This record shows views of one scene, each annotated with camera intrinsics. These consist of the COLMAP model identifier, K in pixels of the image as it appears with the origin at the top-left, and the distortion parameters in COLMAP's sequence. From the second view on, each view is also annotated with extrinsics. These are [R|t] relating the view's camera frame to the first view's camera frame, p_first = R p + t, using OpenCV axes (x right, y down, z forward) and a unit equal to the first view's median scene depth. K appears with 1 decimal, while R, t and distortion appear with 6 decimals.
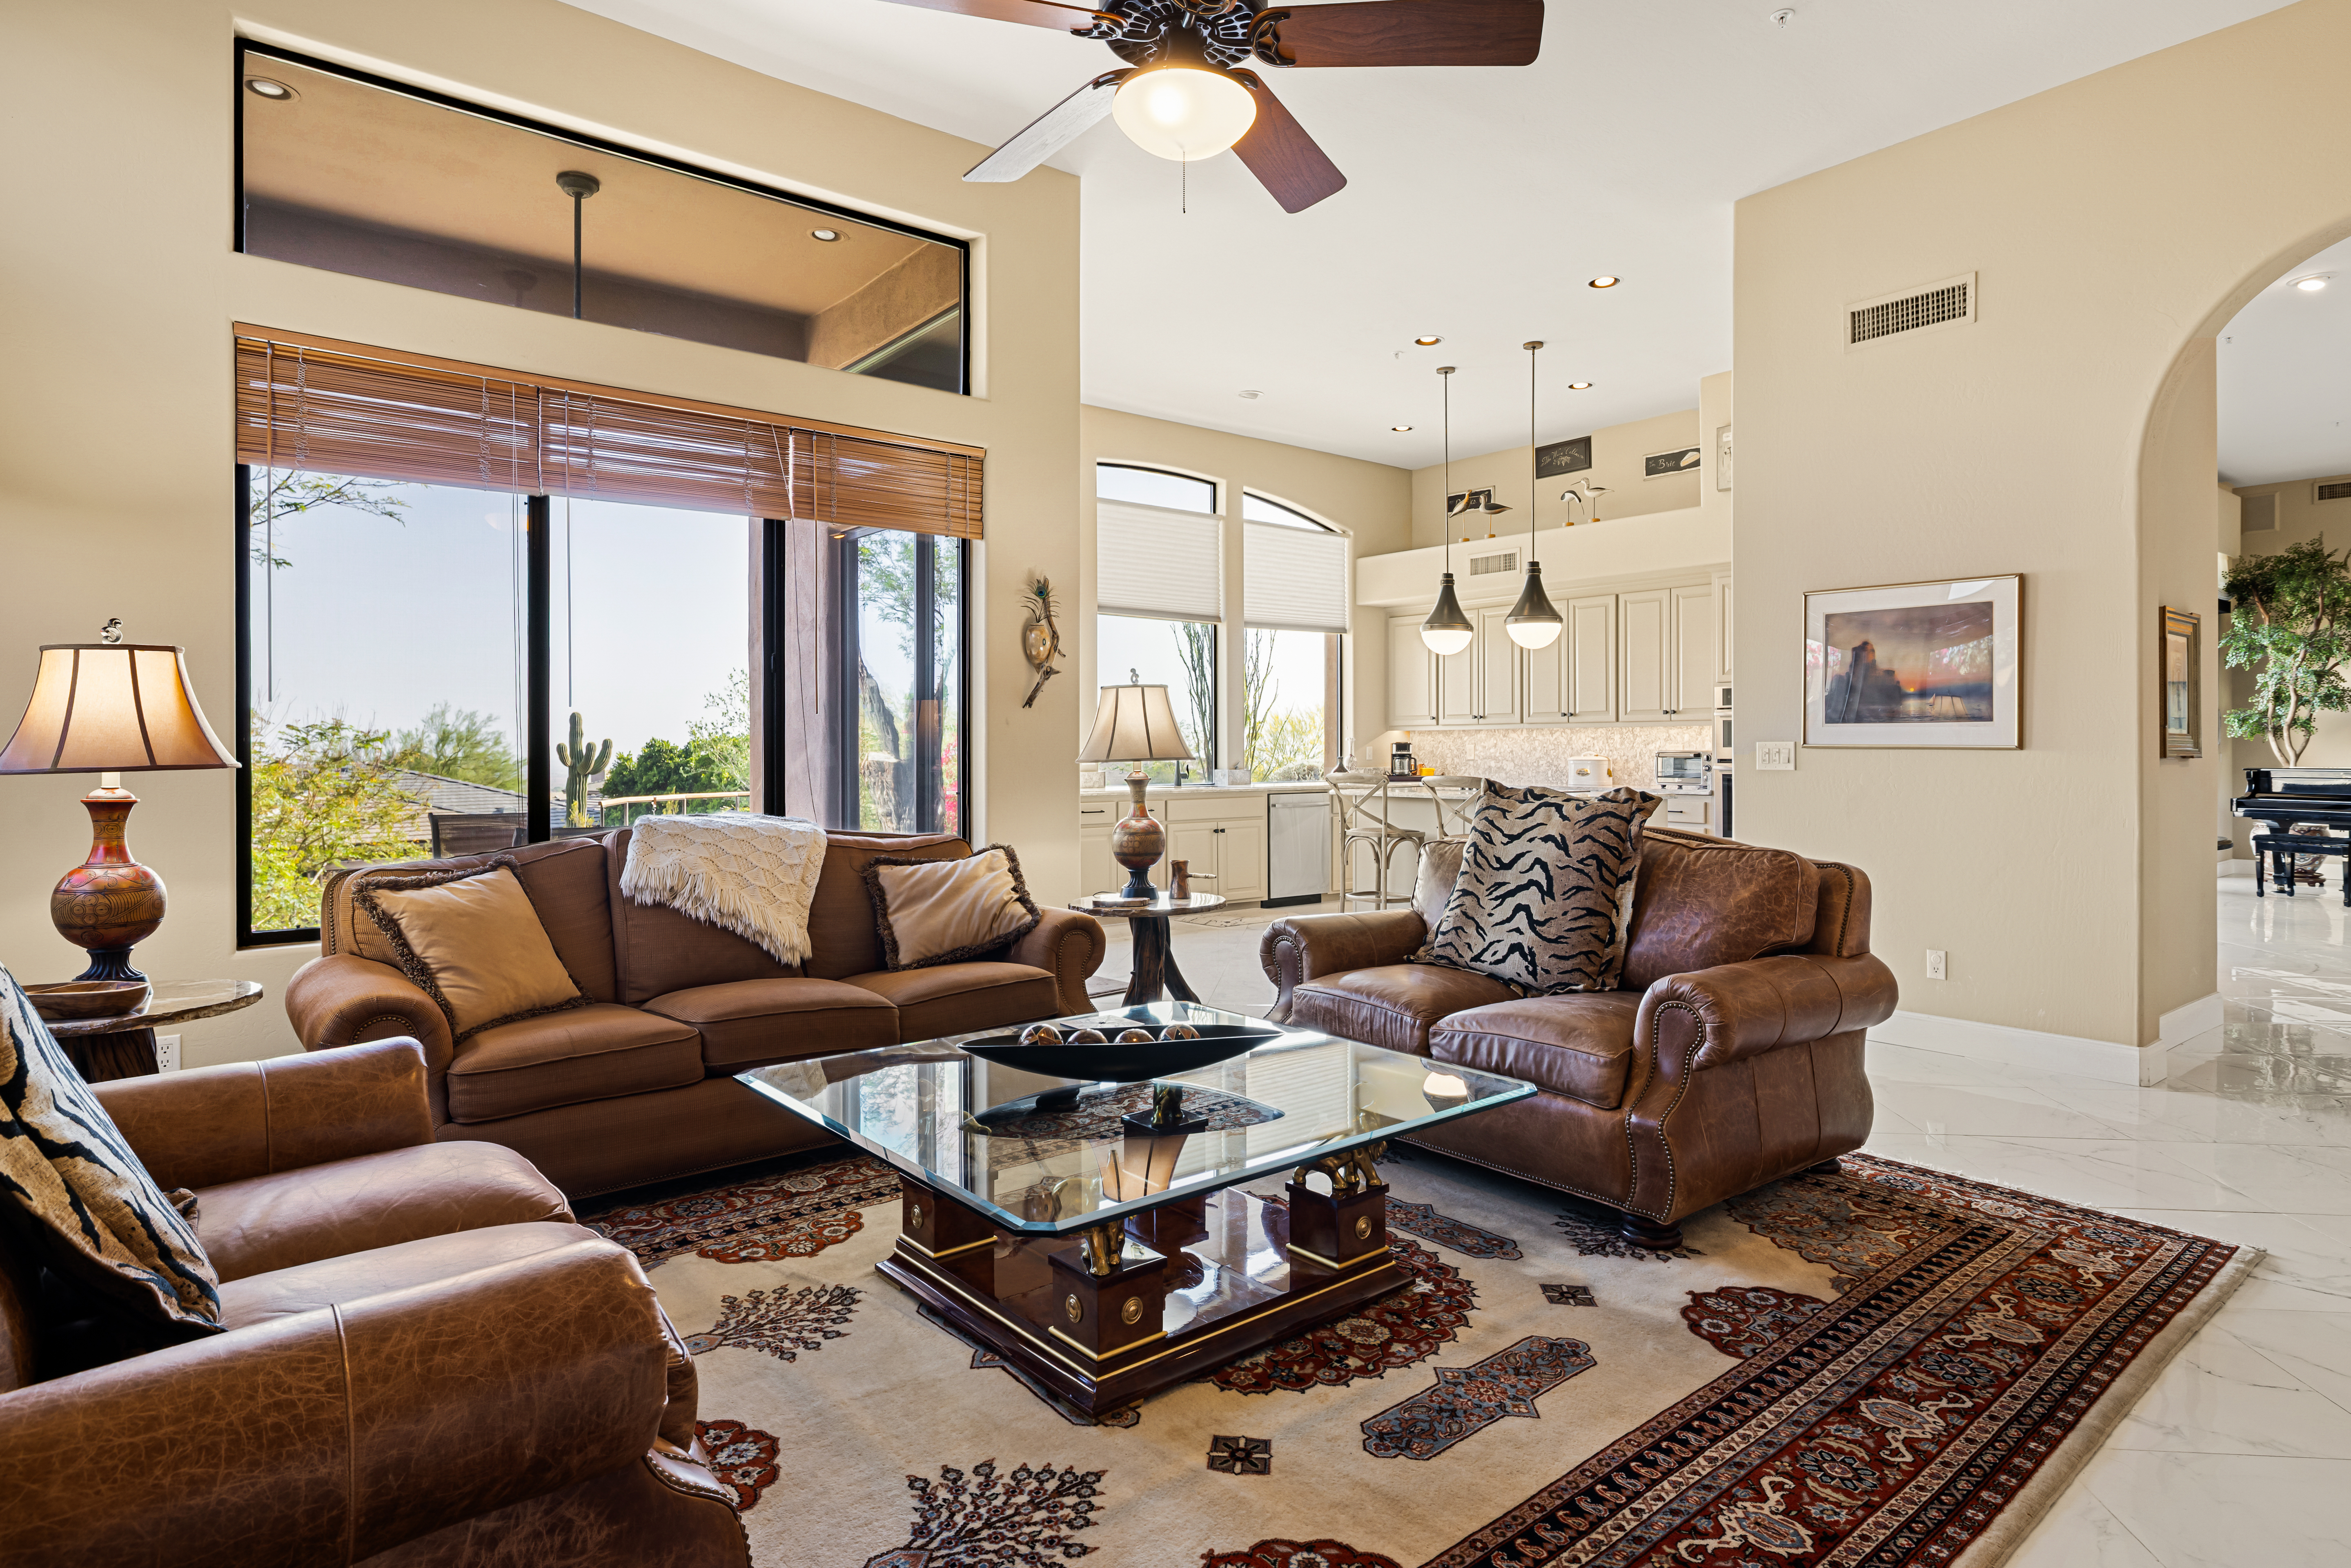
lens RADIAL K [[1285.4, 0, 1207.2], [0, 1285.4, 746.3], [0, 0, 1]] dist [0.001114, -0.001947]
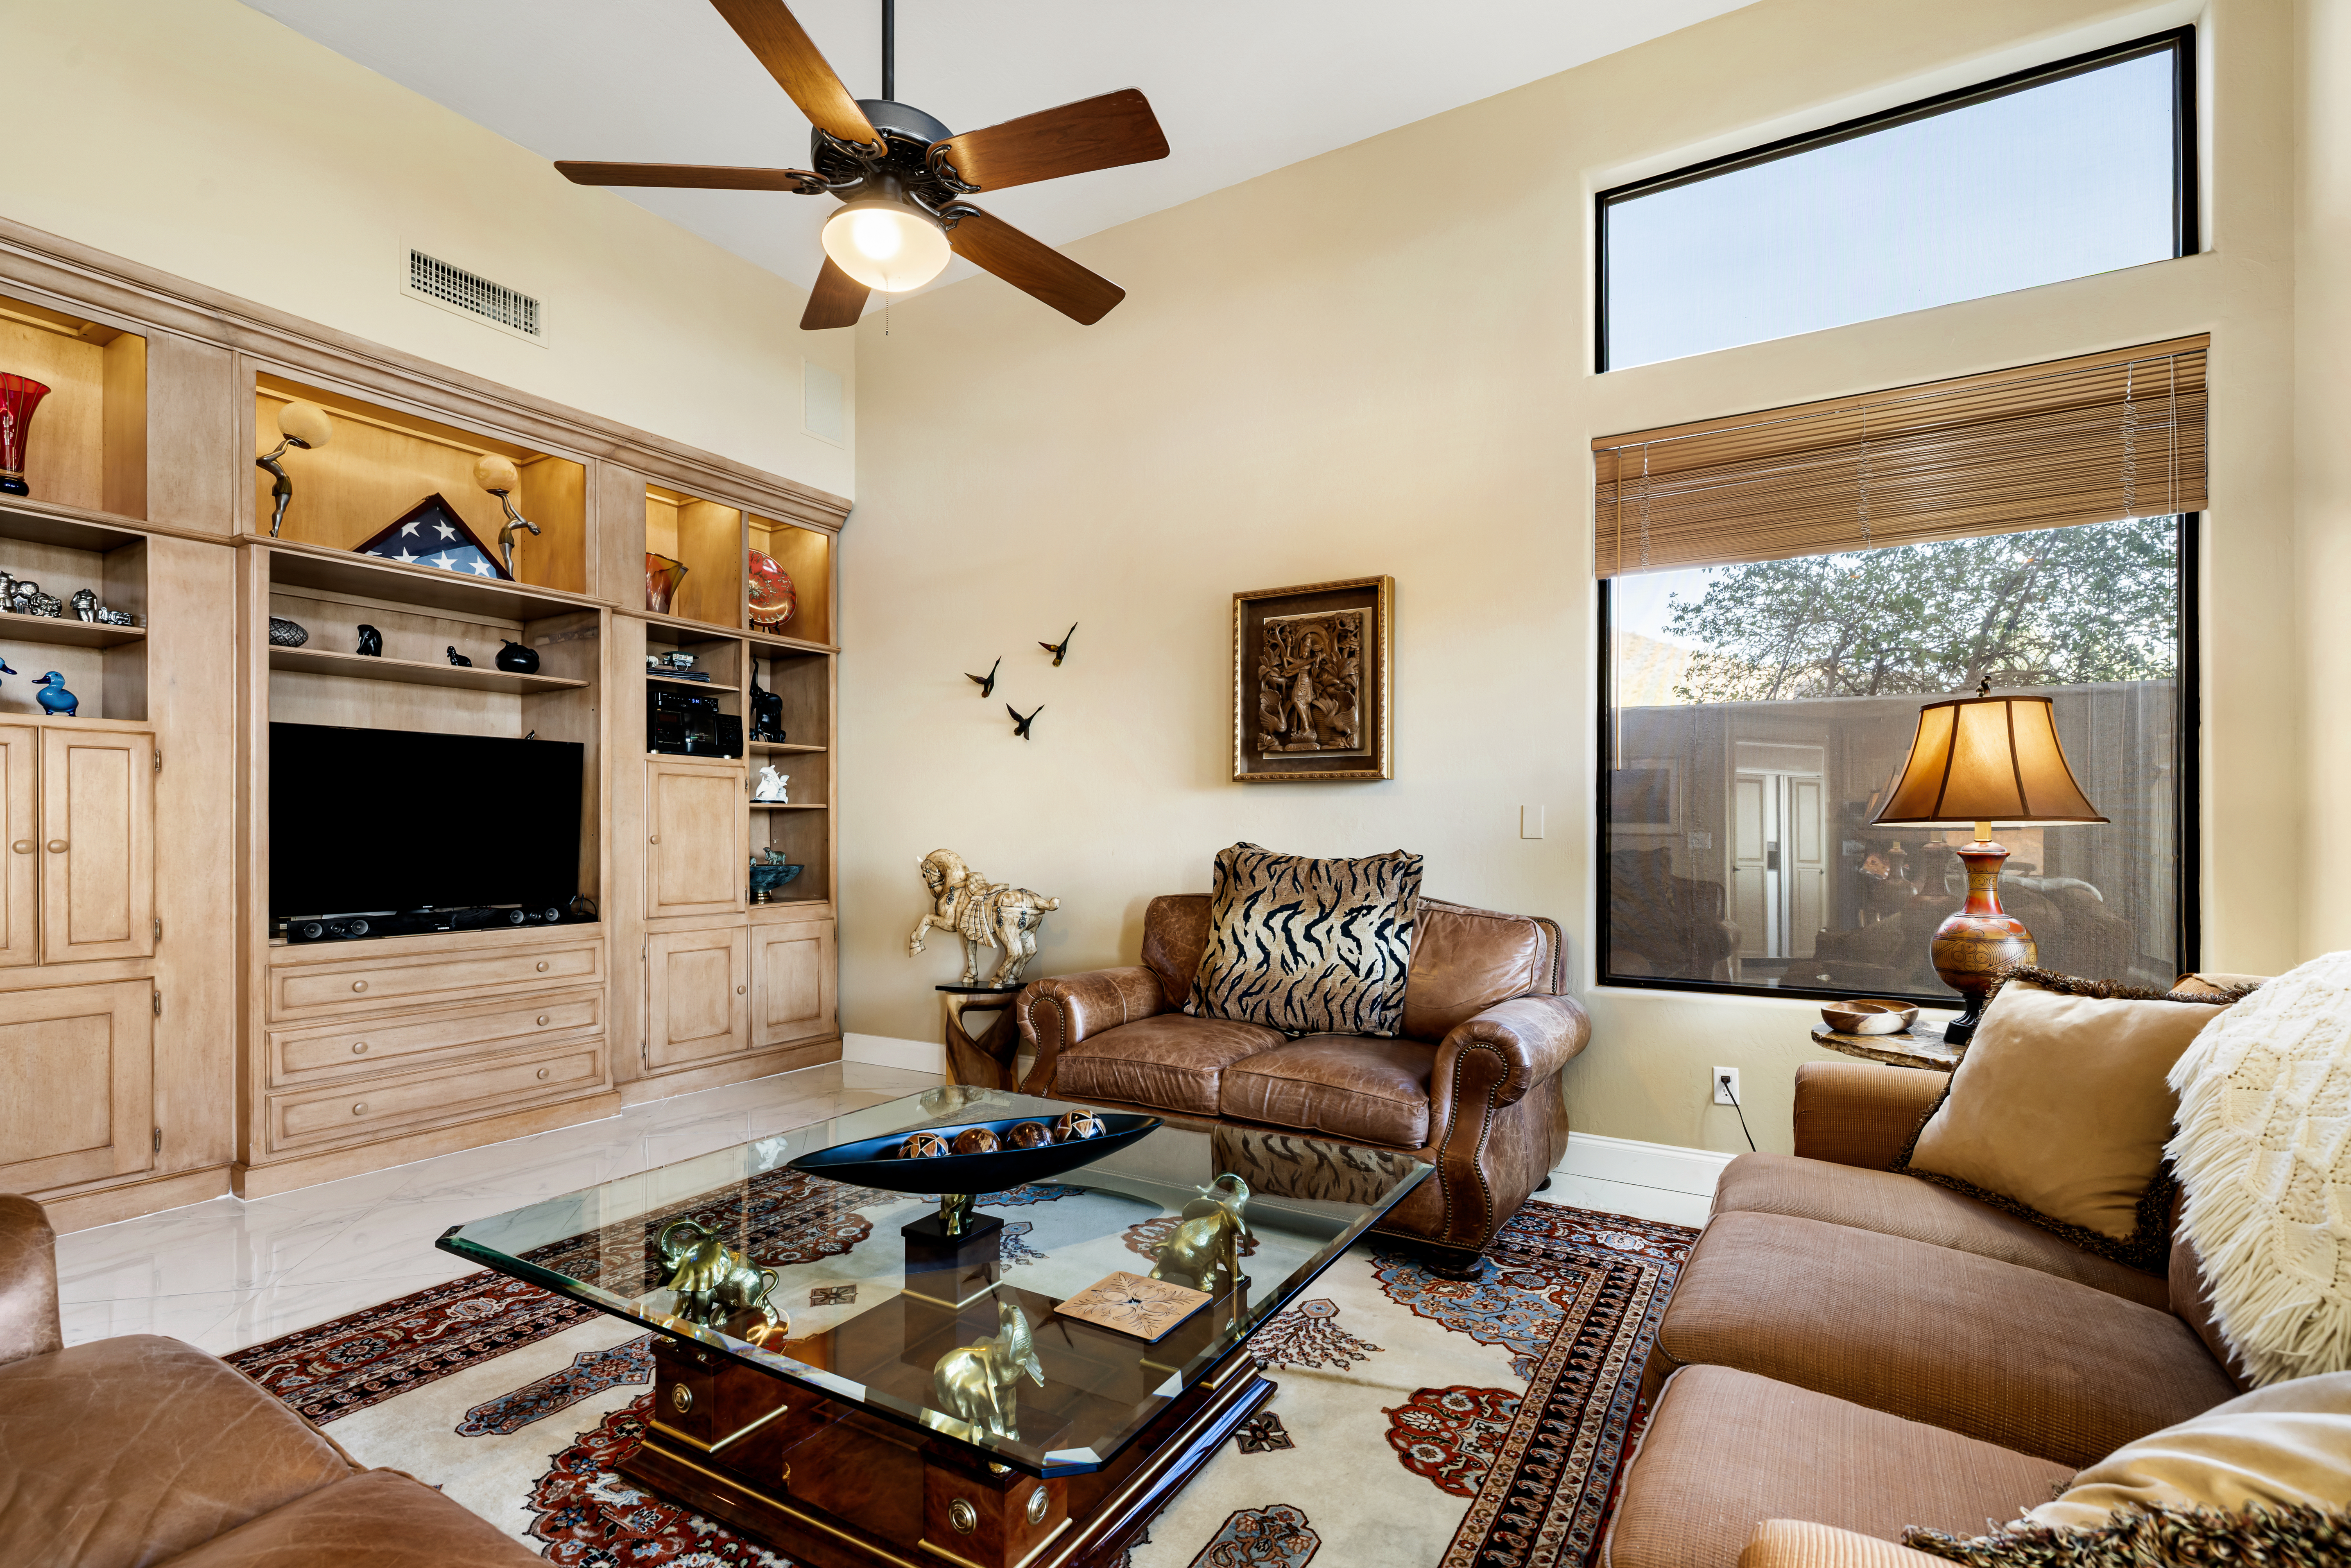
lens RADIAL K [[1100.4, 0, 1159.9], [0, 1100.4, 845.6], [0, 0, 1]] dist [-0.004772, 0.000413]
pose [[-0.941713, 0.004722, -0.336383, 0.025651], [0.000166, 0.999908, 0.013569, 0.009133], [0.336416, 0.012722, -0.941628, 0.627611]]
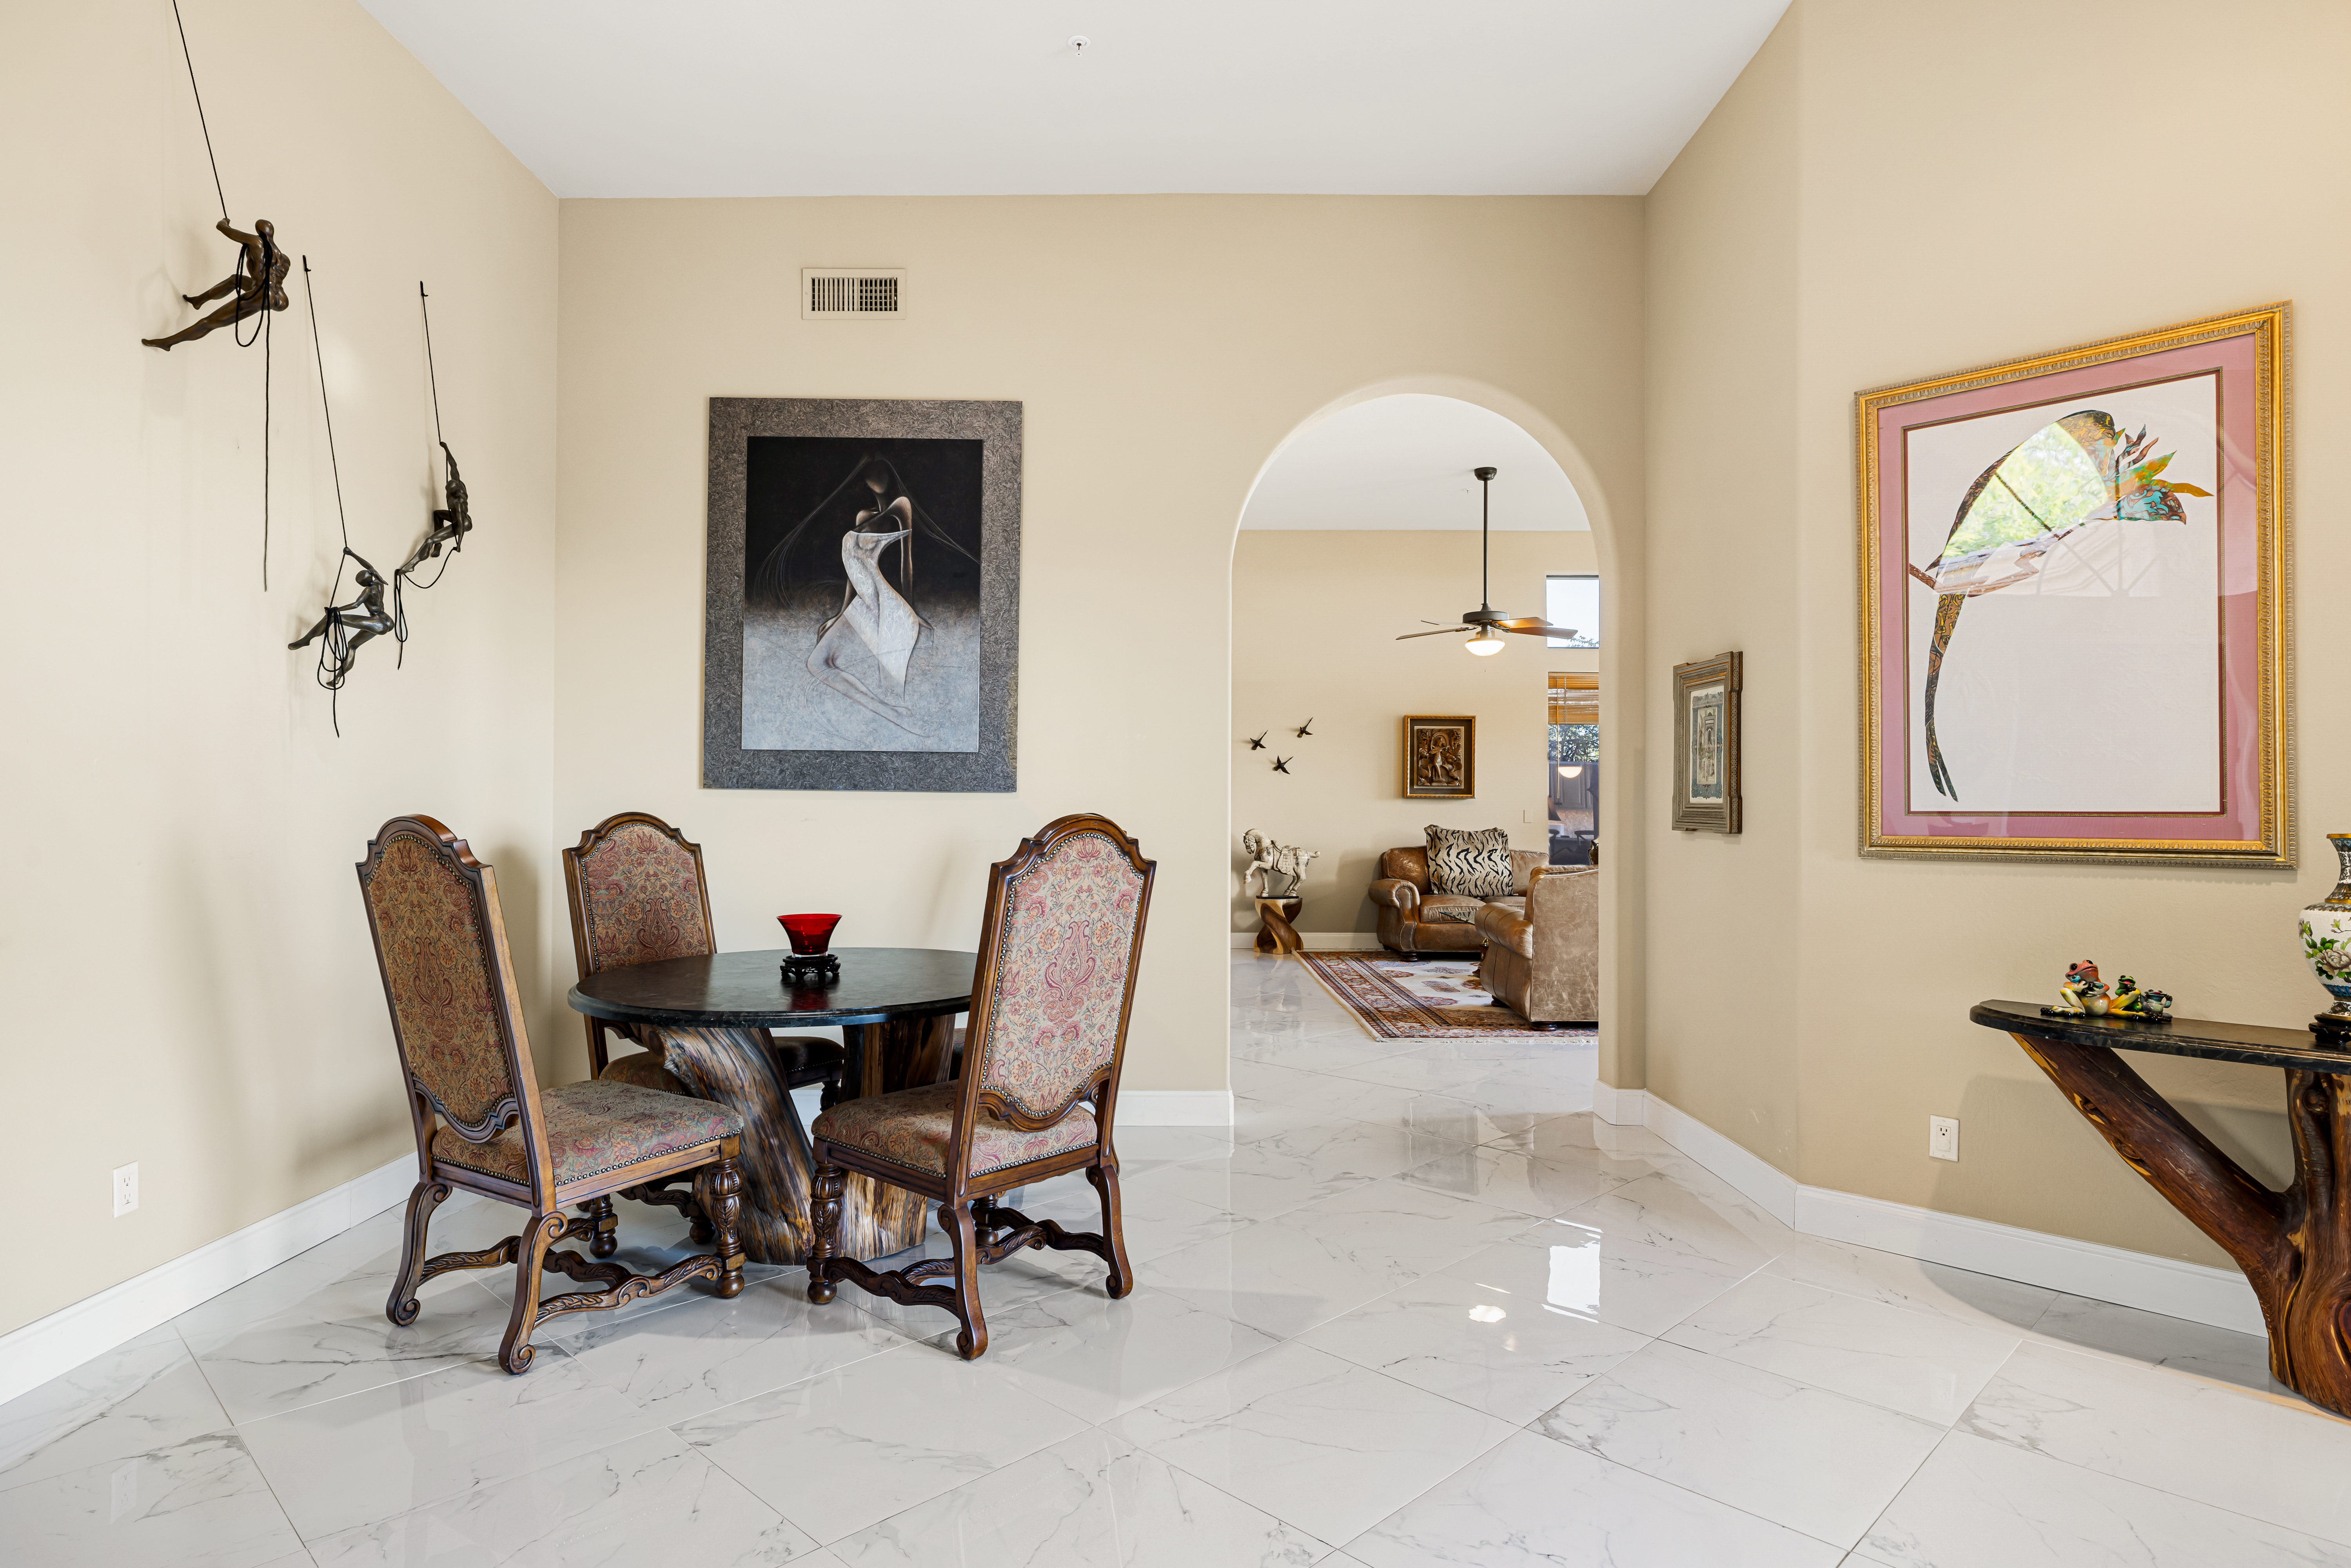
lens RADIAL K [[1285.5, 0, 1167.4], [0, 1285.5, 795.7], [0, 0, 1]] dist [0.001114, -0.001947]
pose [[-0.632833, -0.008387, -0.774243, 1.095761], [-0.002168, 0.999957, -0.009060, -0.004162], [0.774285, -0.004054, -0.632824, 0.833816]]
